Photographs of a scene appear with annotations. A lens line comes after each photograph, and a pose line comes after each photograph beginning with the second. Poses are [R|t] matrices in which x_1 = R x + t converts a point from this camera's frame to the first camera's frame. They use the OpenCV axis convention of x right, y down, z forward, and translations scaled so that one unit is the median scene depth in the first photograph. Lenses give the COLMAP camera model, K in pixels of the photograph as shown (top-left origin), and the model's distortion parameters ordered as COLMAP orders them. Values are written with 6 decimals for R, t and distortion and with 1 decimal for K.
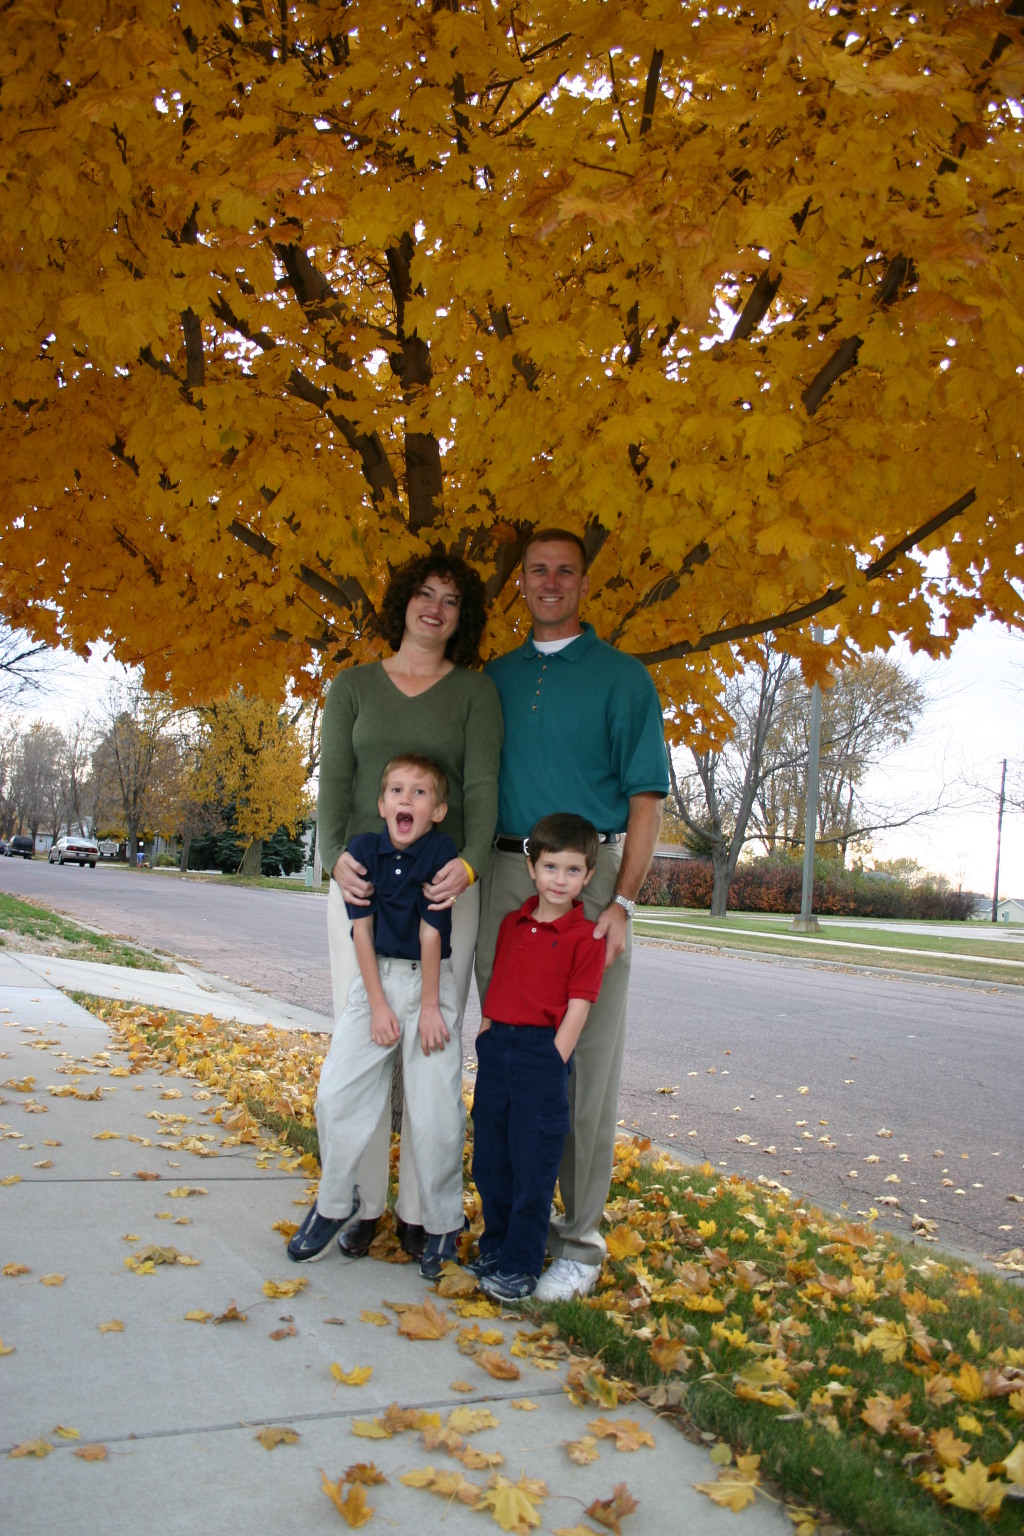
lens RADIAL K [[1228.0, 0, 502.2], [0, 1228.0, 773.3], [0, 0, 1]] dist [-0.157044, 0.129875]
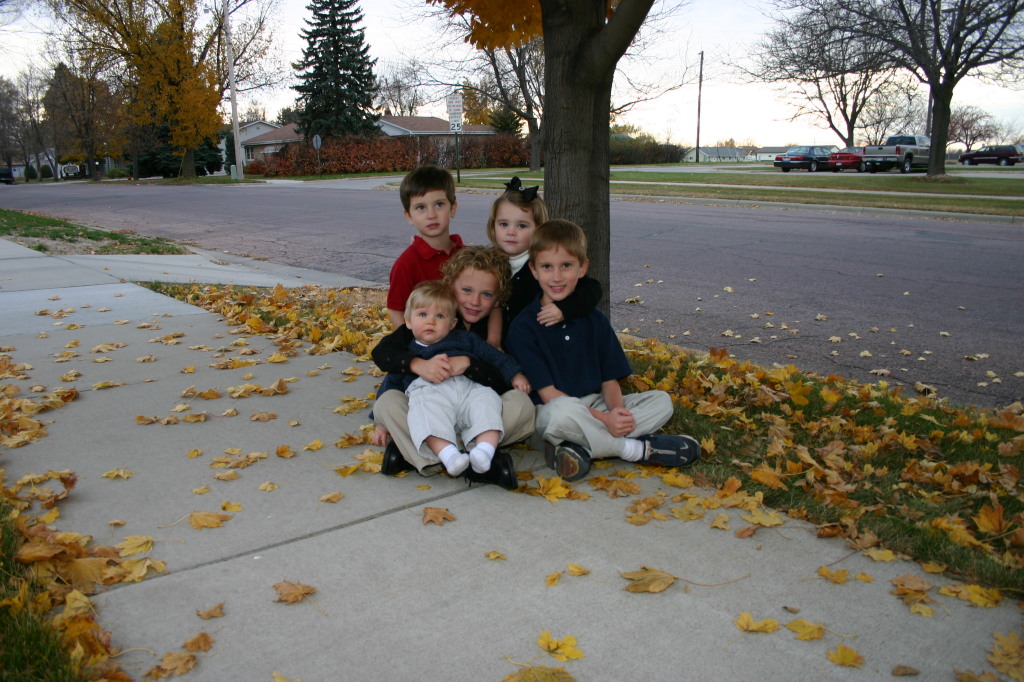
lens RADIAL K [[818.7, 0, 516.2], [0, 818.7, 346.2], [0, 0, 1]] dist [-0.157044, 0.129875]
pose [[0.977221, -0.127670, 0.169530, -0.147351], [0.068093, 0.945202, 0.319307, 0.020822], [-0.201006, -0.300490, 0.932364, 0.201290]]
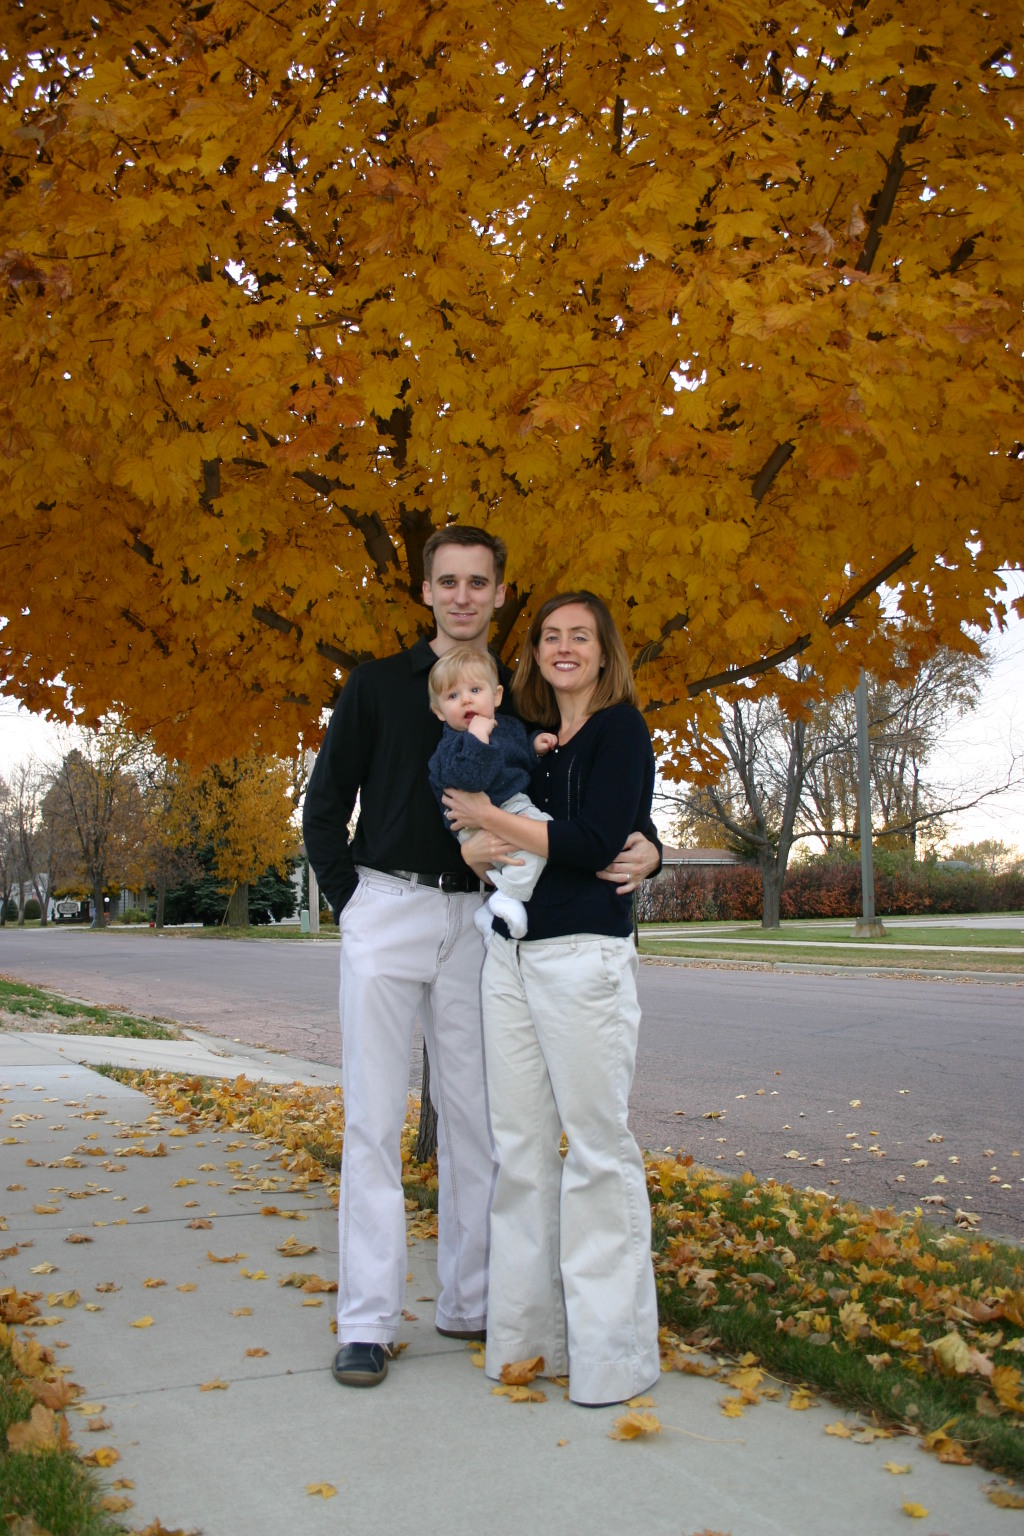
lens RADIAL K [[1426.1, 0, 504.6], [0, 1426.1, 769.6], [0, 0, 1]] dist [-0.102877, 0.014970]
pose [[0.996387, -0.084769, -0.005284, -0.001614], [0.084720, 0.996365, -0.008893, -0.018731], [0.006019, 0.008413, 0.999946, -0.139754]]
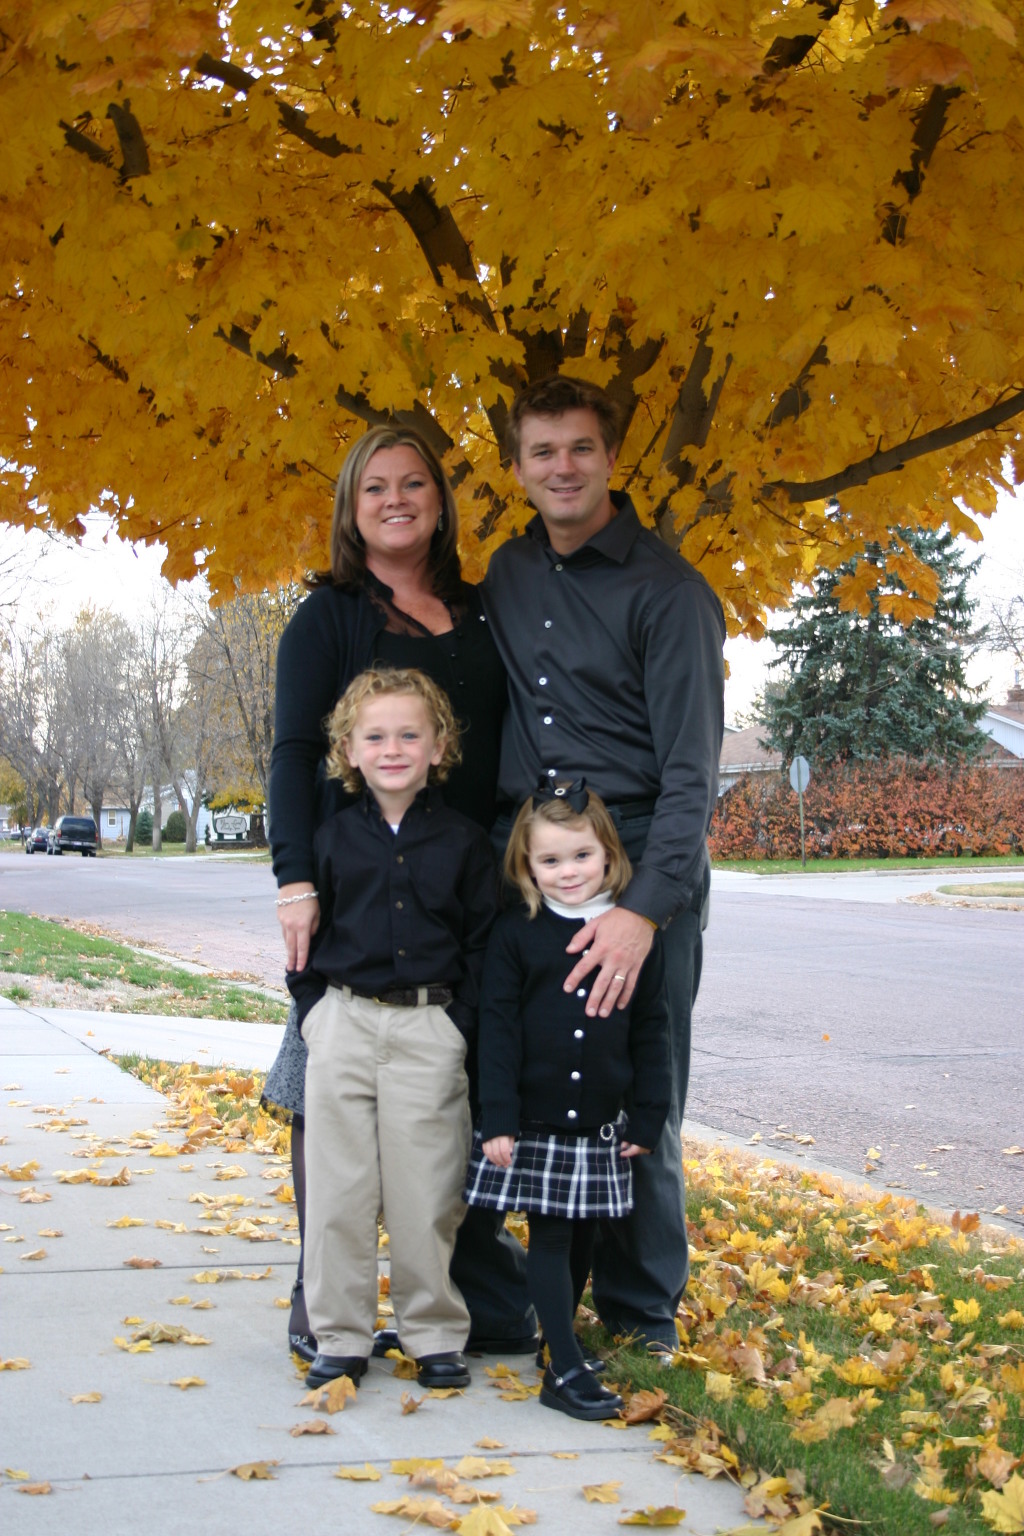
lens RADIAL K [[2341.8, 0, 512.0], [0, 2341.8, 768.0], [0, 0, 1]] dist [-0.001525, 0.044849]
pose [[0.977265, -0.081797, -0.195608, 0.097574], [0.092448, 0.994657, 0.045938, -0.007446], [0.190805, -0.062977, 0.979606, -0.162111]]
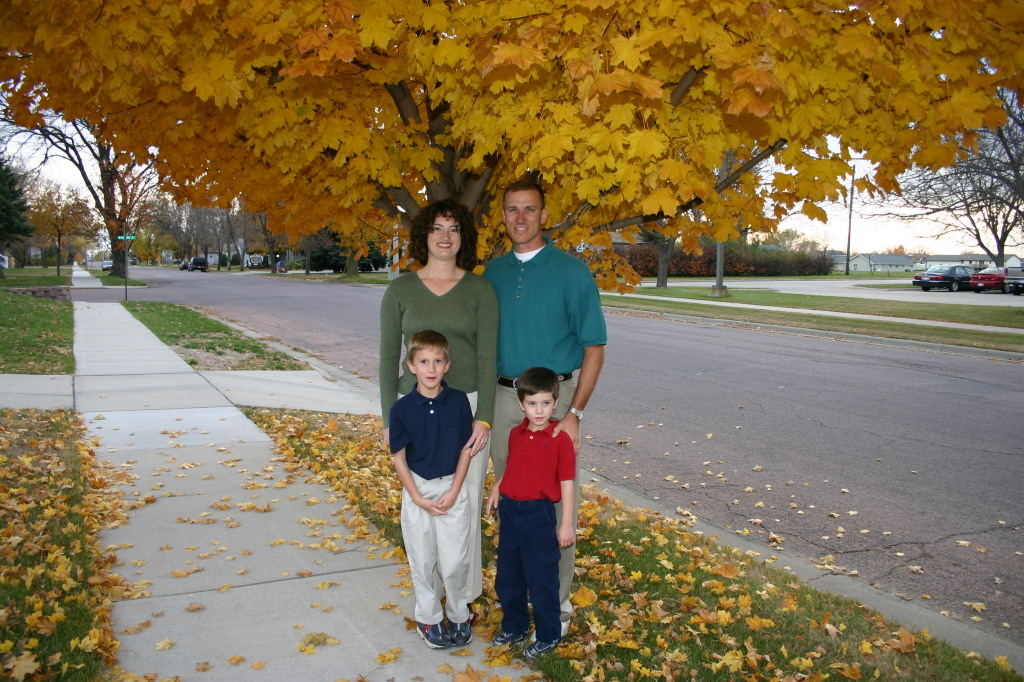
lens RADIAL K [[818.7, 0, 516.2], [0, 818.7, 346.2], [0, 0, 1]] dist [-0.157044, 0.129875]
pose [[0.997951, -0.062899, -0.011731, 0.016957], [0.063980, 0.978930, 0.193916, -0.080512], [-0.000713, -0.194269, 0.980948, -0.025033]]
